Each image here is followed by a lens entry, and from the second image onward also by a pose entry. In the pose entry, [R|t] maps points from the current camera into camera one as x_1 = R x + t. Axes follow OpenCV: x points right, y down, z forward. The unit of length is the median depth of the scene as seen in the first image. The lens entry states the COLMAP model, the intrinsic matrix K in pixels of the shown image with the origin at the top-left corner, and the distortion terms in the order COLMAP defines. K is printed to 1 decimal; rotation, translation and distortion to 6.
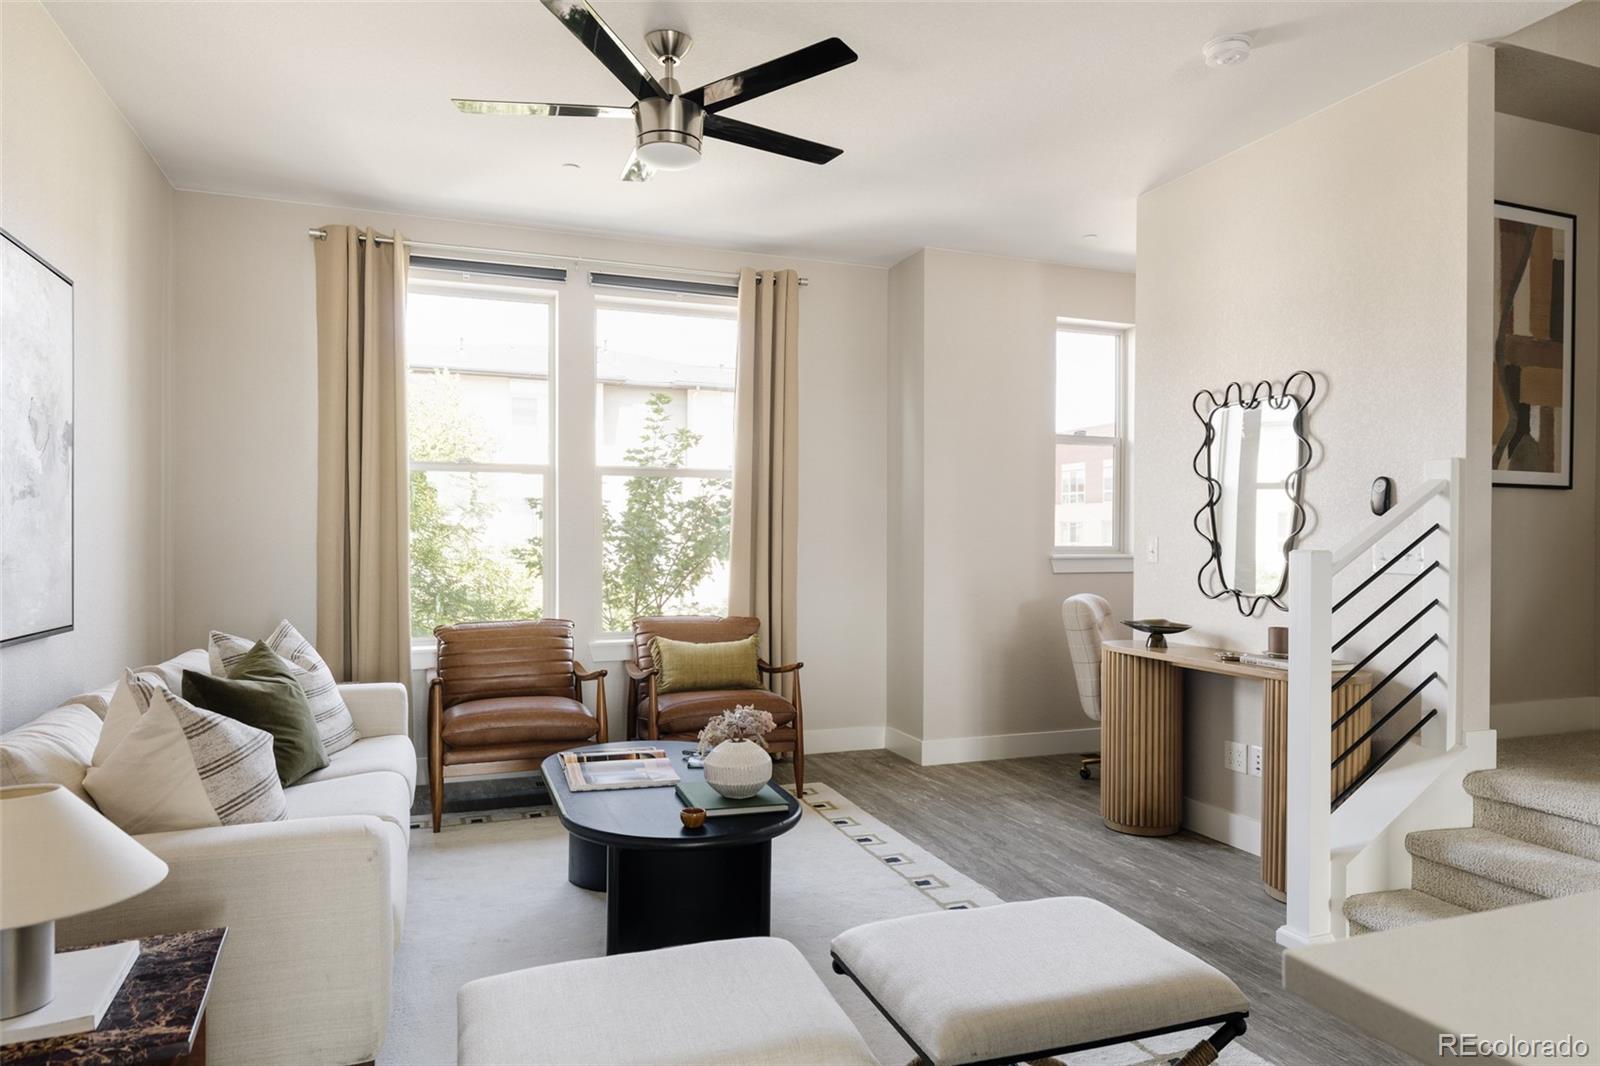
lens RADIAL K [[992.4, 0, 815.9], [0, 992.4, 544.3], [0, 0, 1]] dist [-0.002731, -0.000726]
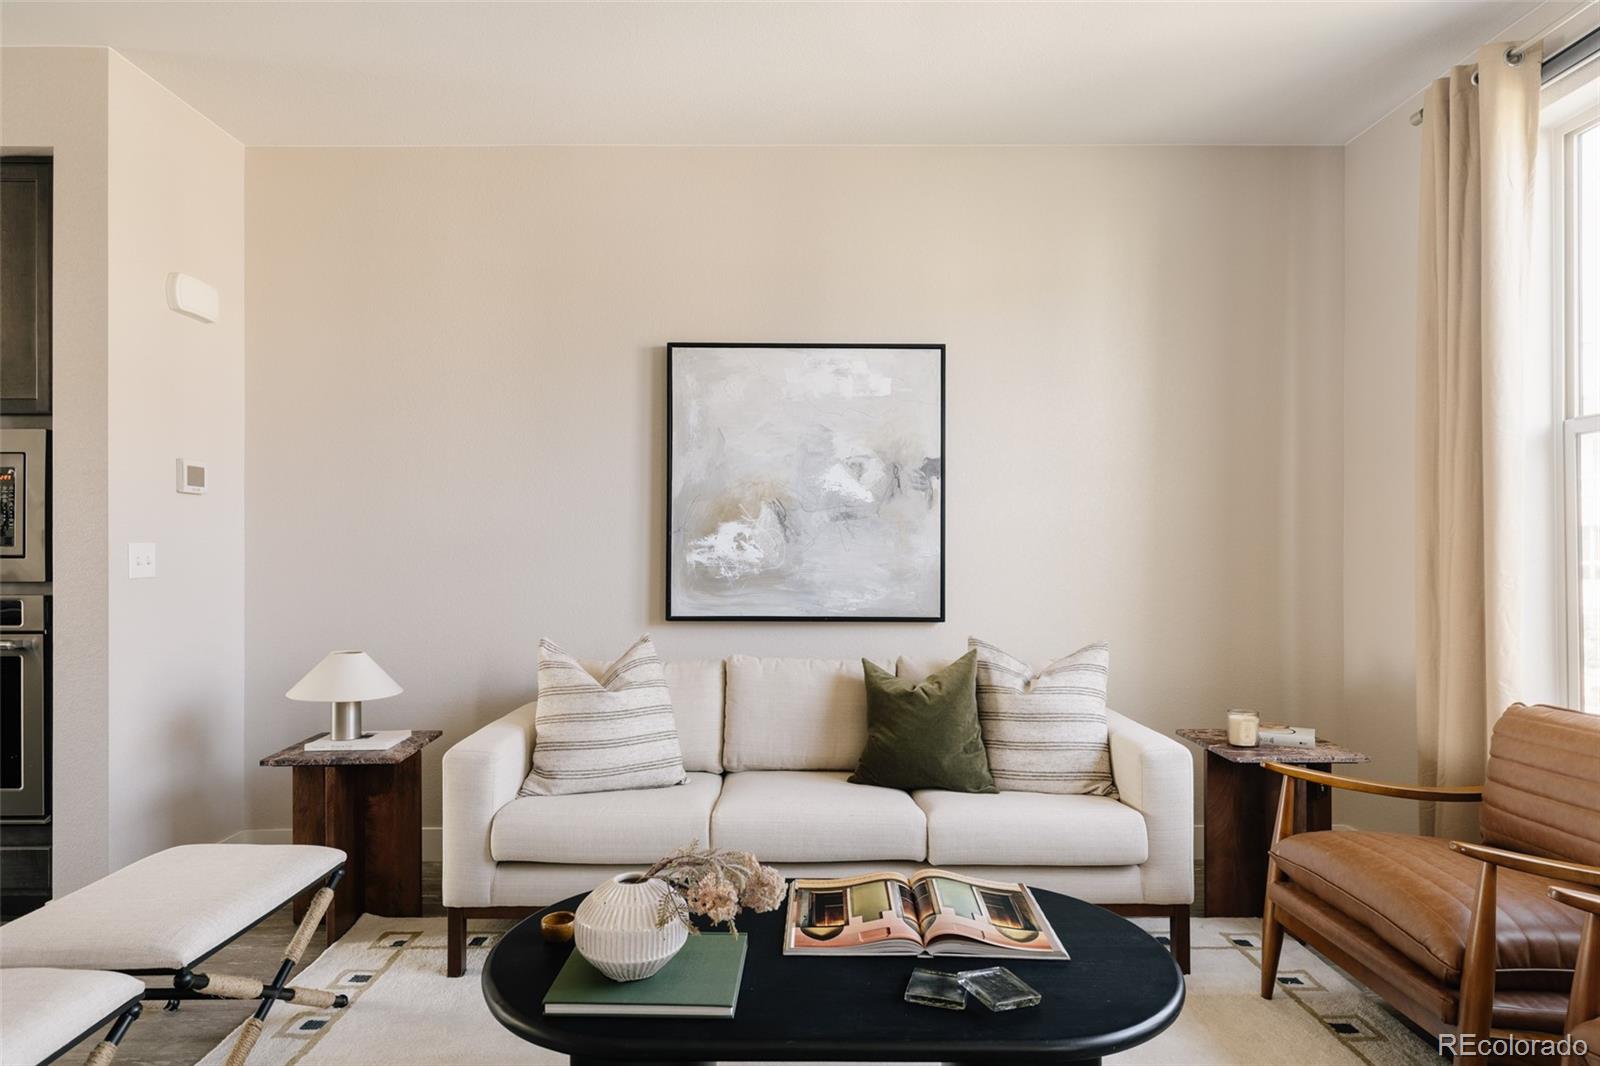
lens RADIAL K [[919.2, 0, 785.6], [0, 919.2, 538.0], [0, 0, 1]] dist [0.006347, 0.001627]
pose [[-0.365361, -0.008810, -0.930824, 0.295573], [-0.004436, 0.999960, -0.007723, -0.006702], [0.930855, 0.001307, -0.365386, 0.902302]]
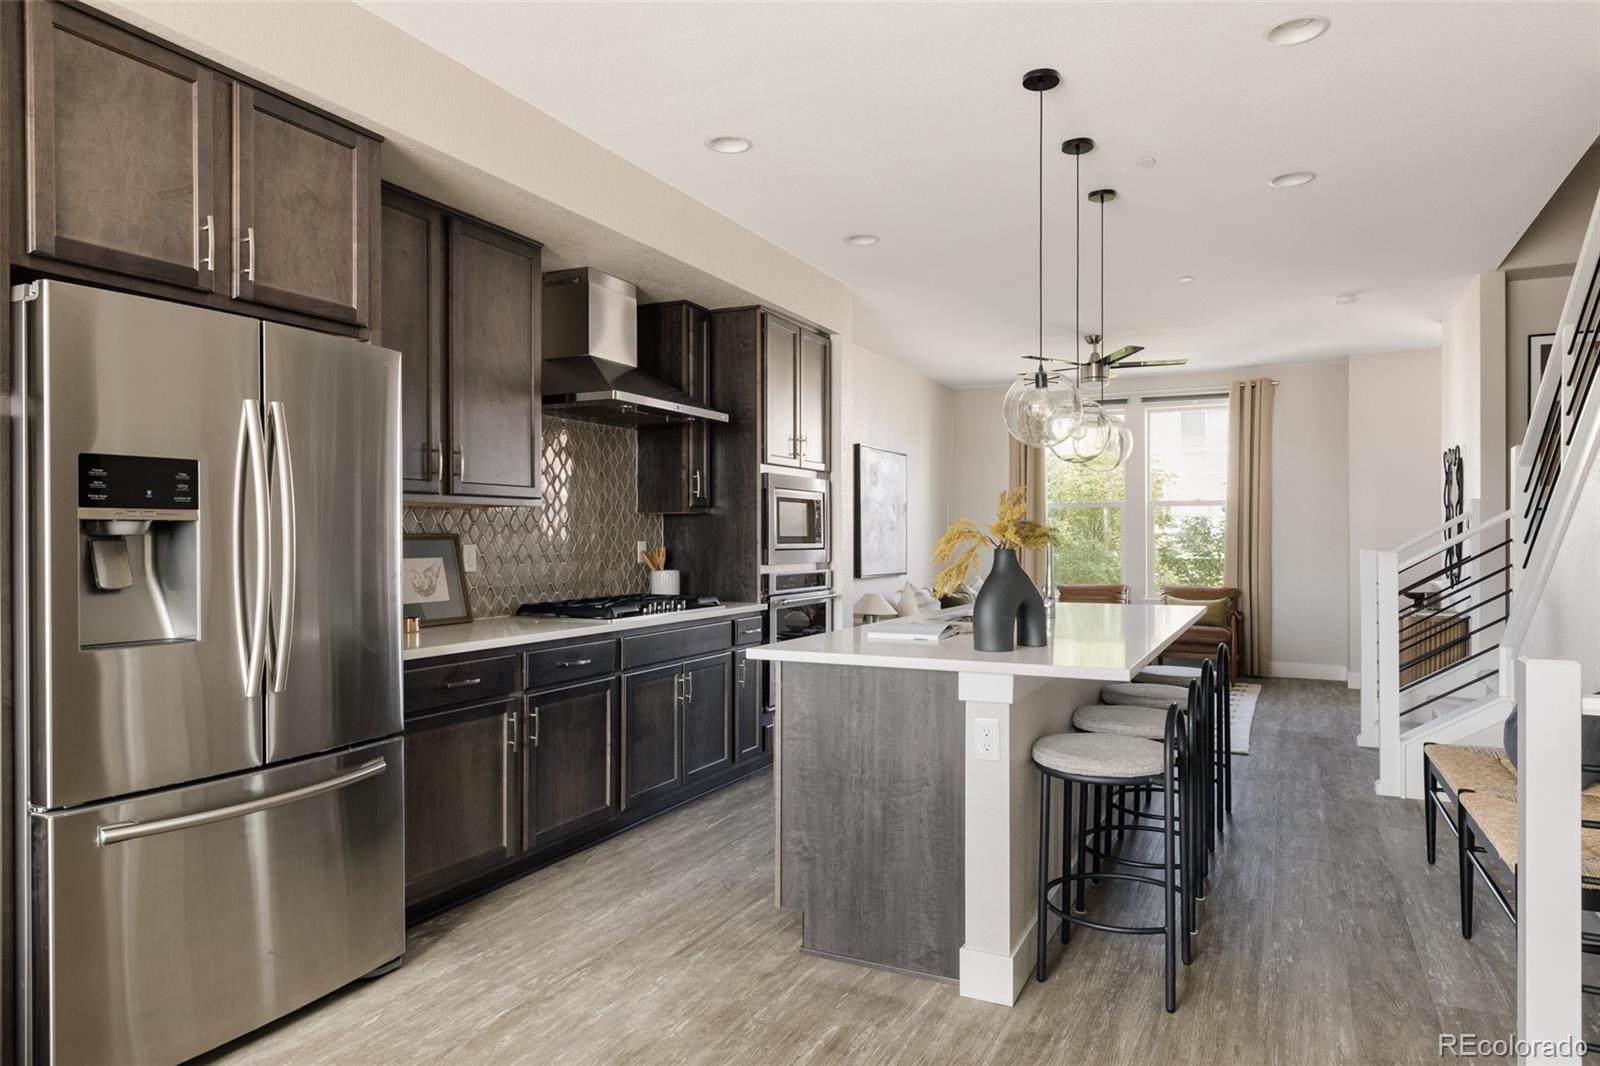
lens RADIAL K [[992.4, 0, 808.9], [0, 992.4, 540.8], [0, 0, 1]] dist [-0.002731, -0.000726]
pose [[0.683684, -0.001007, -0.729777, 0.863166], [-0.001315, 0.999996, -0.002612, -0.002878], [0.729777, 0.002745, 0.683680, -0.878437]]
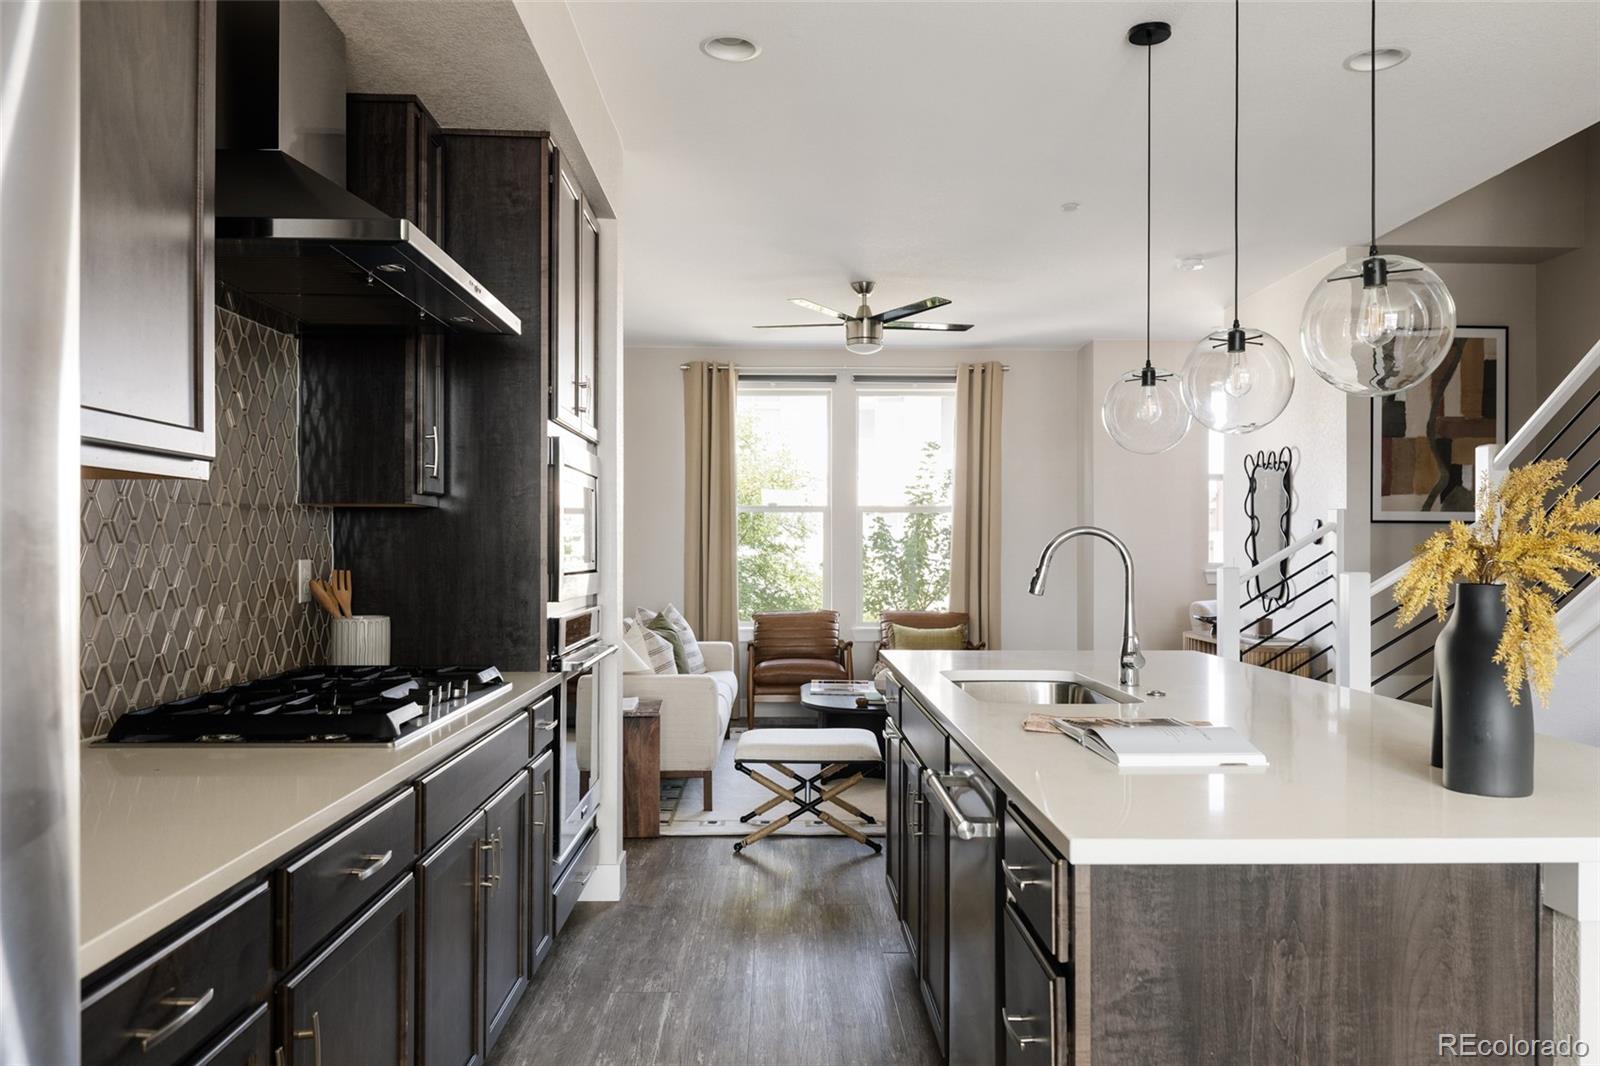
lens RADIAL K [[1144.5, 0, 816.8], [0, 1144.5, 545.0], [0, 0, 1]] dist [0.008200, -0.018866]
pose [[0.943204, -0.001728, -0.332209, 0.352297], [-0.001437, 0.999956, -0.009283, -0.008667], [0.332210, 0.009233, 0.943160, -0.757976]]
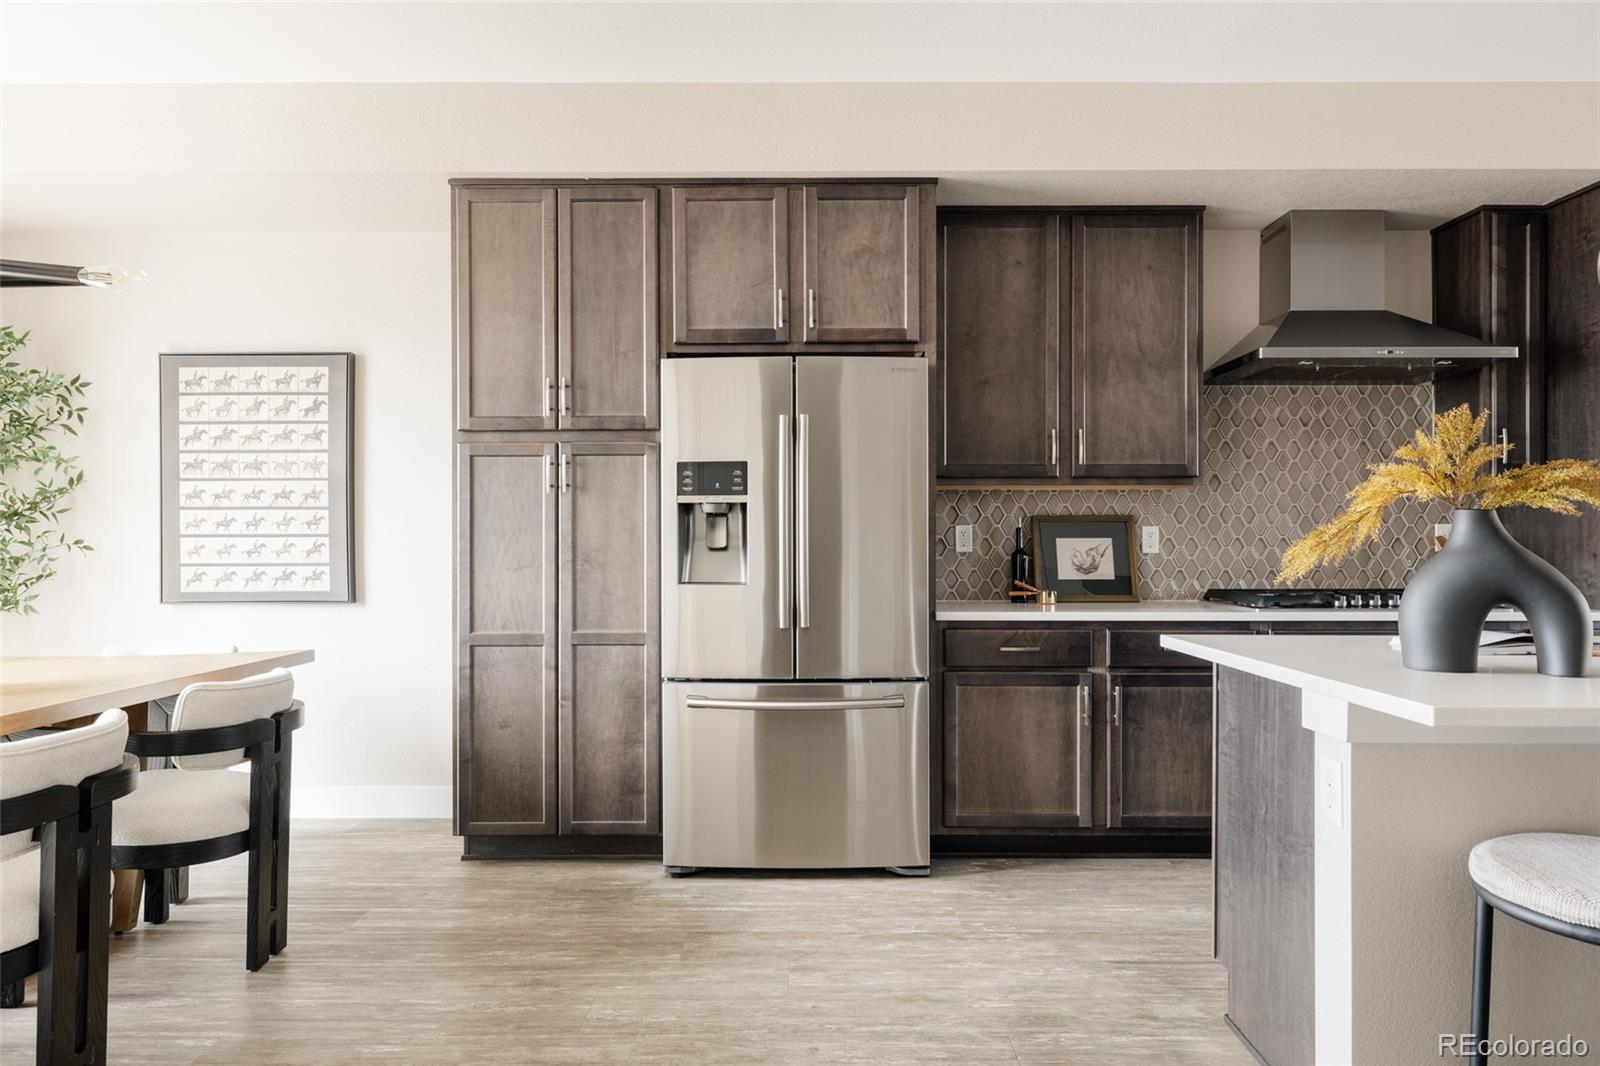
lens RADIAL K [[973.8, 0, 805.6], [0, 973.8, 546.9], [0, 0, 1]] dist [0.001229, -0.001950]
pose [[-0.367569, 0.001969, -0.929994, 0.950634], [-0.006591, 0.999967, 0.004723, 0.017283], [0.929973, 0.007865, -0.367544, -0.406197]]
